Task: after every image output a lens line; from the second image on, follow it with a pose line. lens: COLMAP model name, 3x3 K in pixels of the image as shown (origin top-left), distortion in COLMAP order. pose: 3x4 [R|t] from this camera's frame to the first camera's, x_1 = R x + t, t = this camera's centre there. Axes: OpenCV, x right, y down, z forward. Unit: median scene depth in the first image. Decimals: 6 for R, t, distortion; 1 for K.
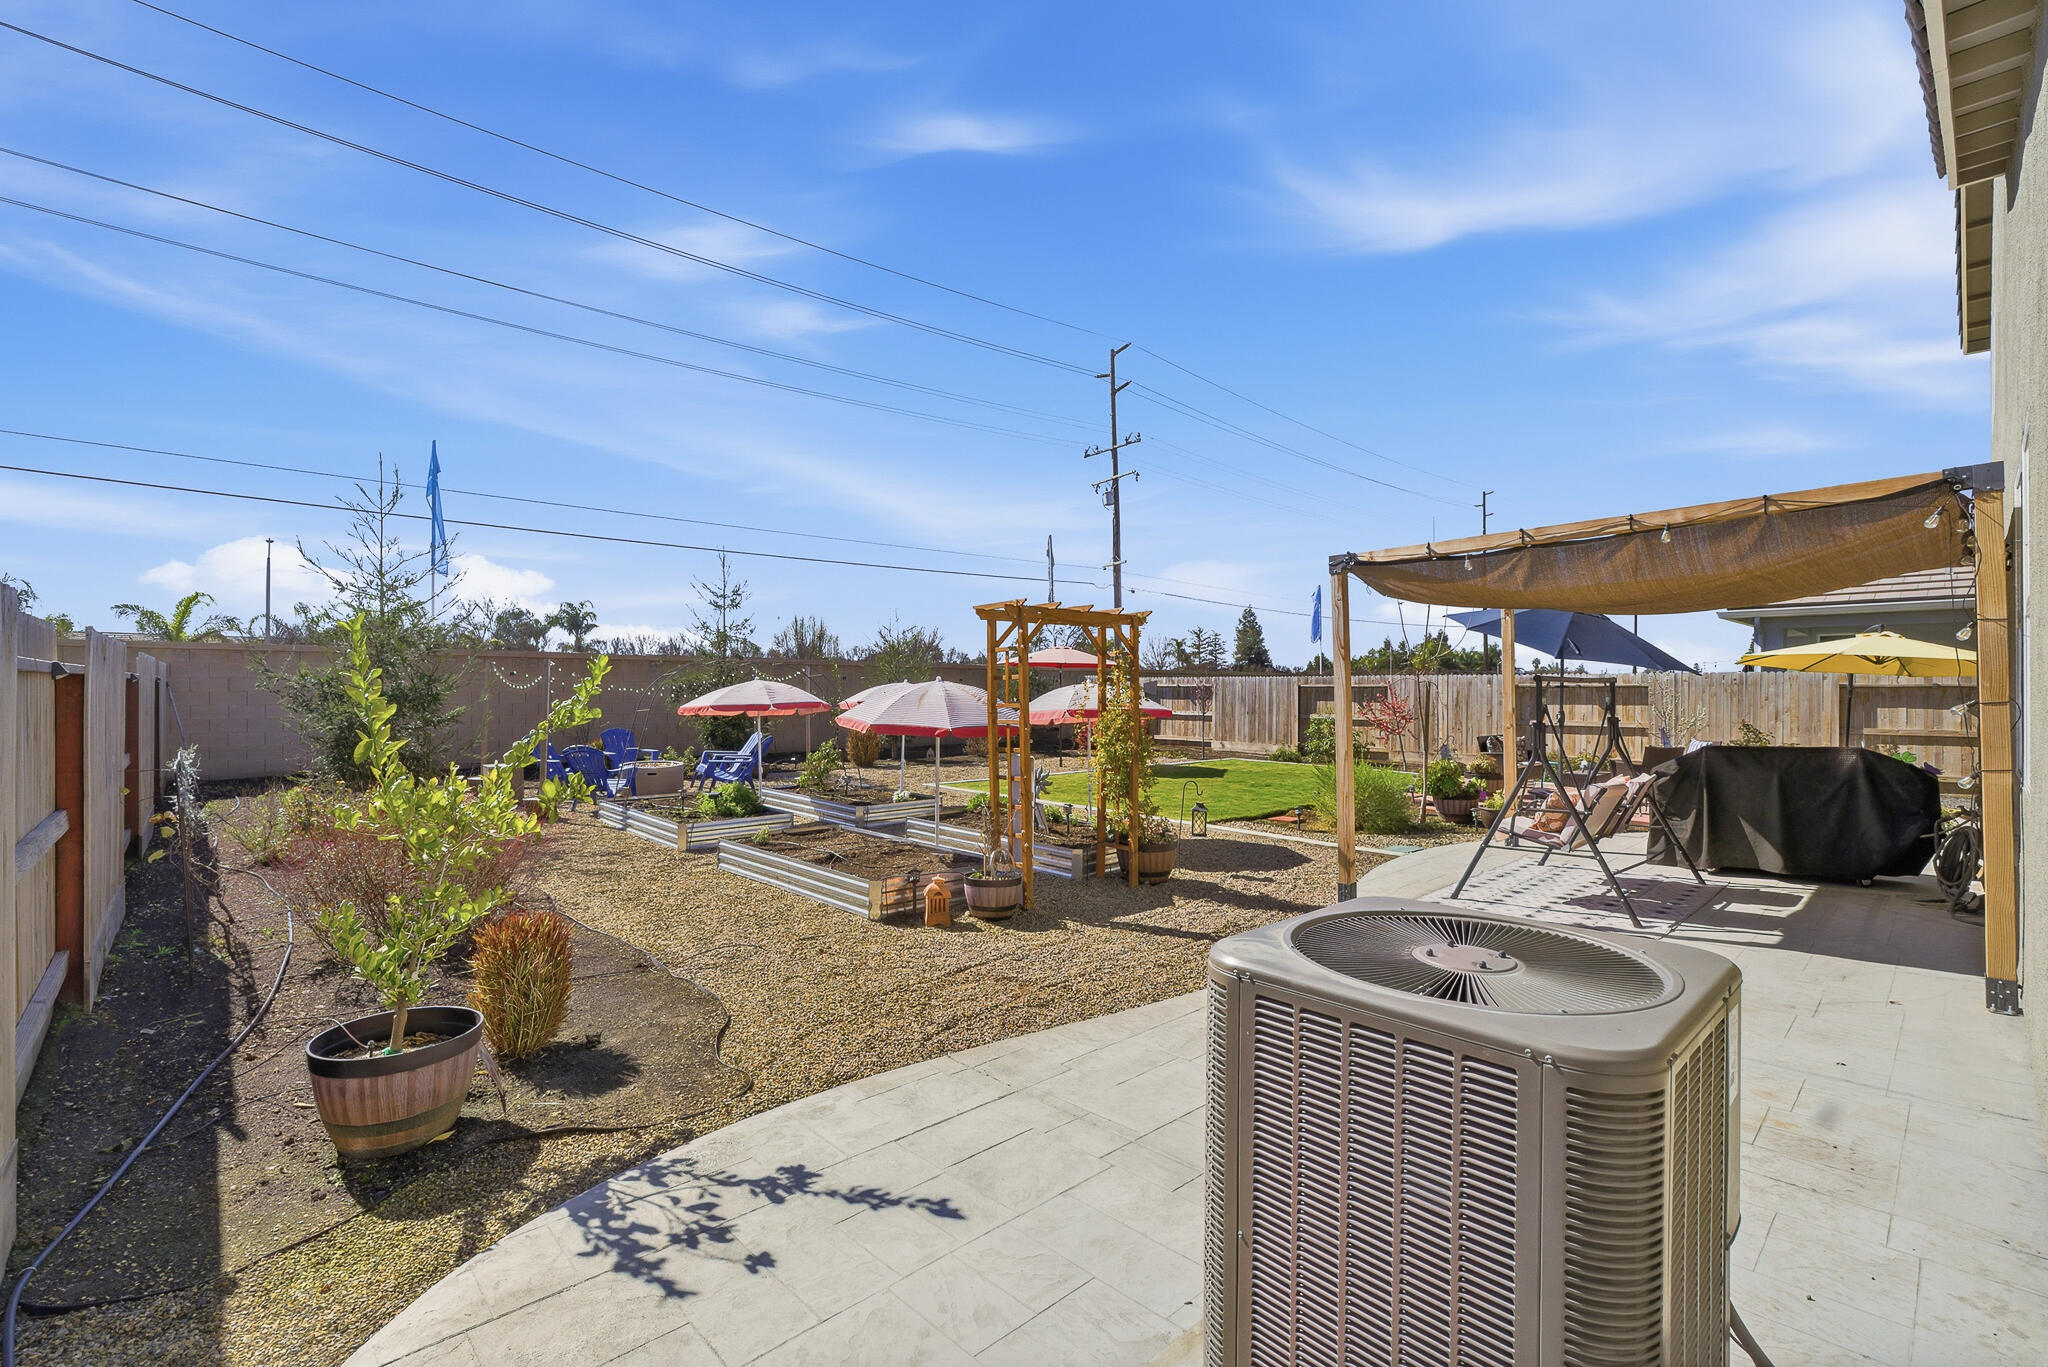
lens RADIAL K [[875.4, 0, 1019.8], [0, 875.4, 692.5], [0, 0, 1]] dist [-0.008591, 0.000244]
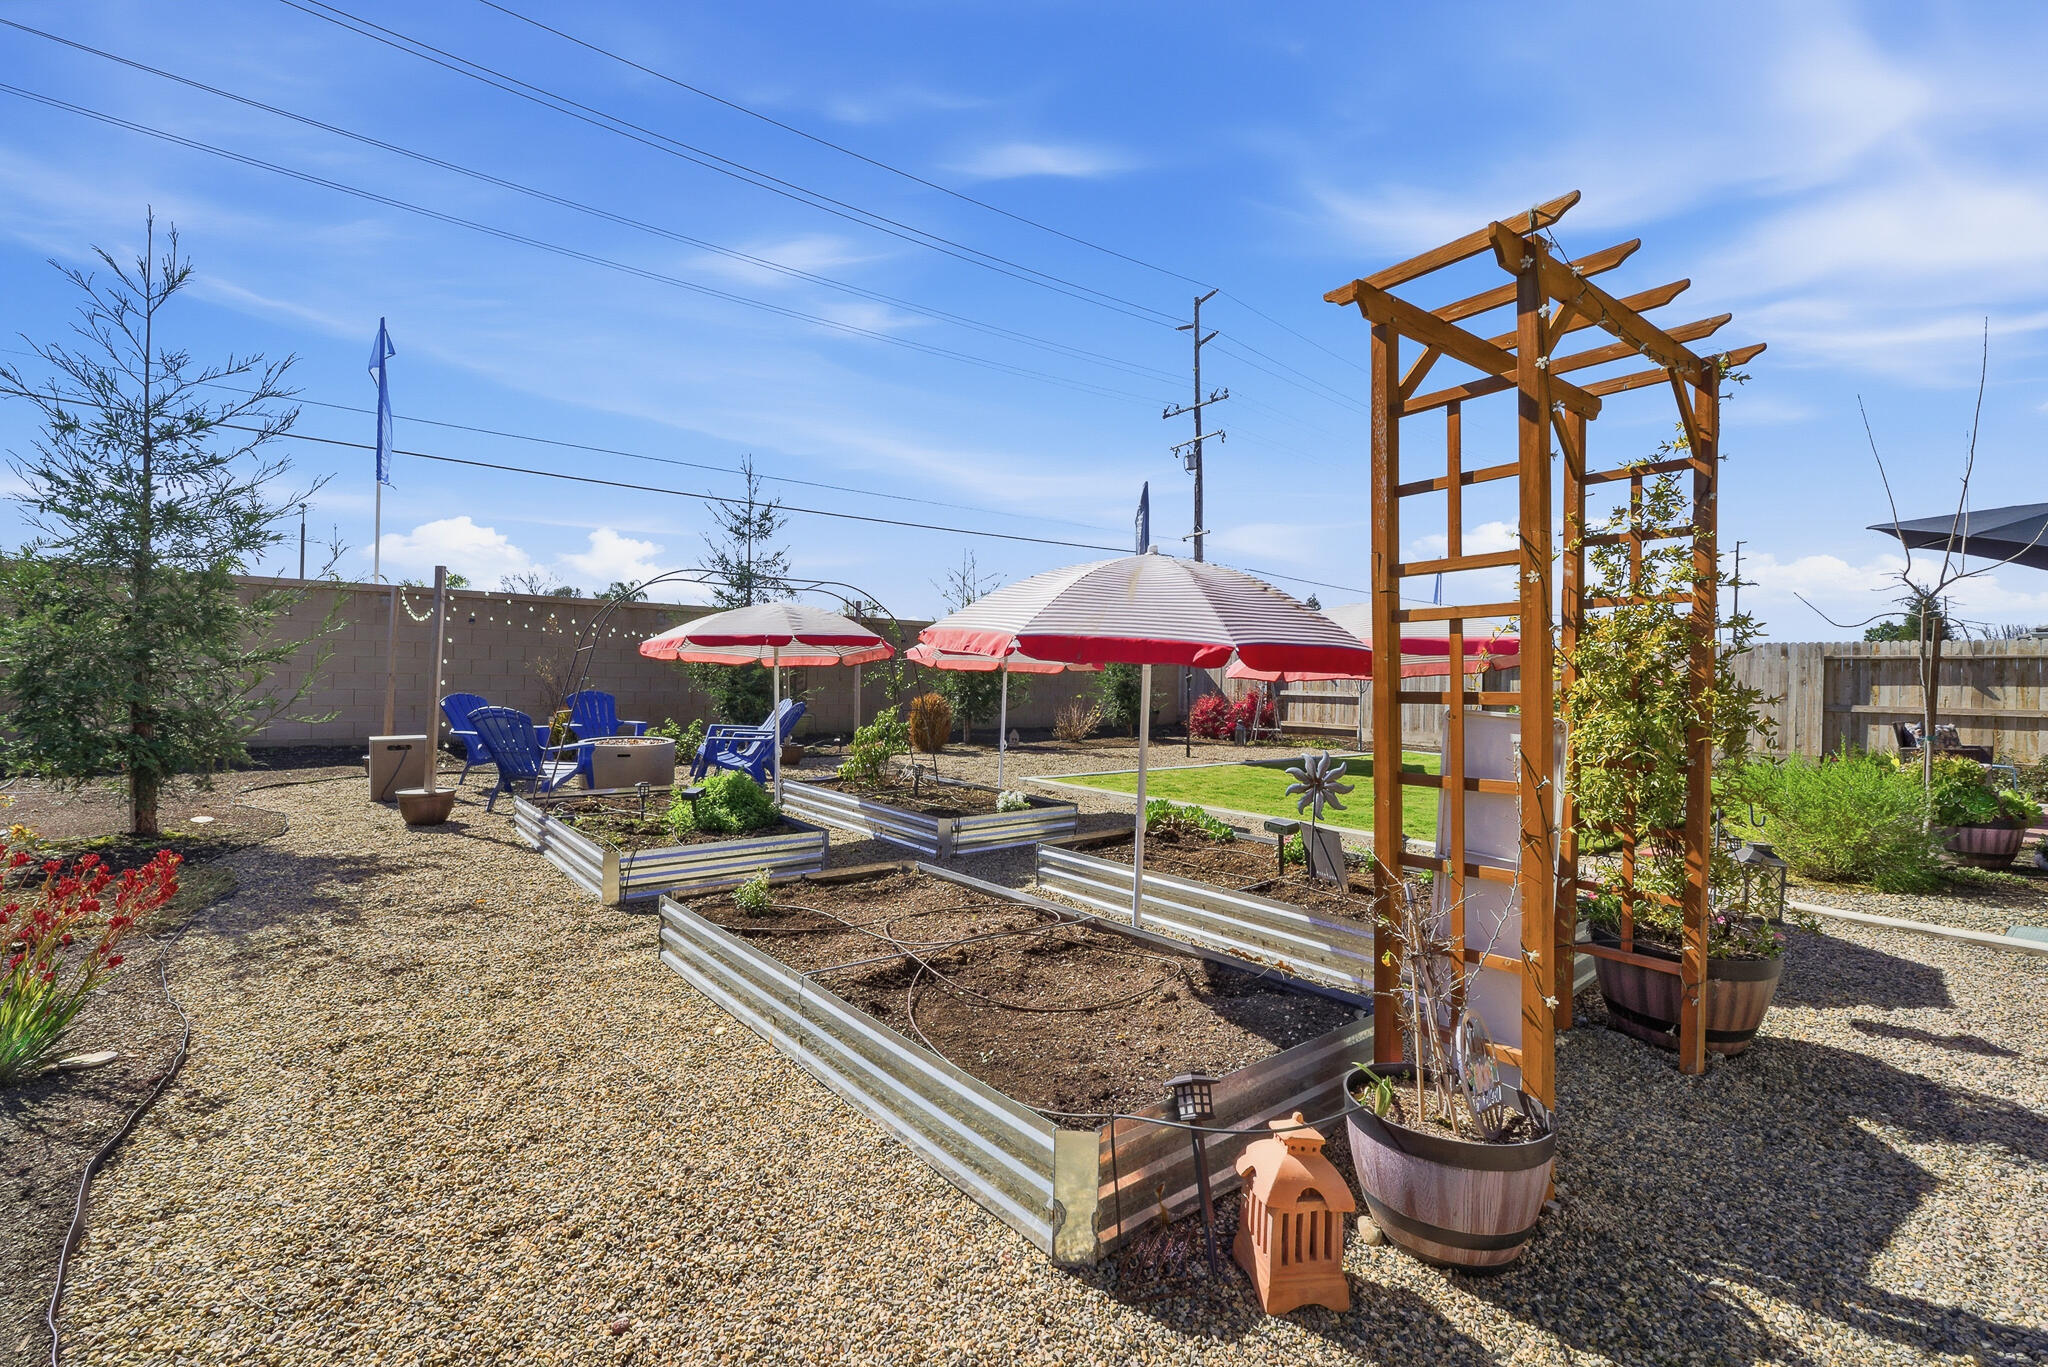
lens RADIAL K [[875.4, 0, 1025.4], [0, 875.4, 677.4], [0, 0, 1]] dist [-0.008591, 0.000244]
pose [[0.998724, 0.014796, -0.048285, -0.080089], [-0.015082, 0.999871, -0.005565, 0.030679], [0.048196, 0.006286, 0.998818, 0.331193]]
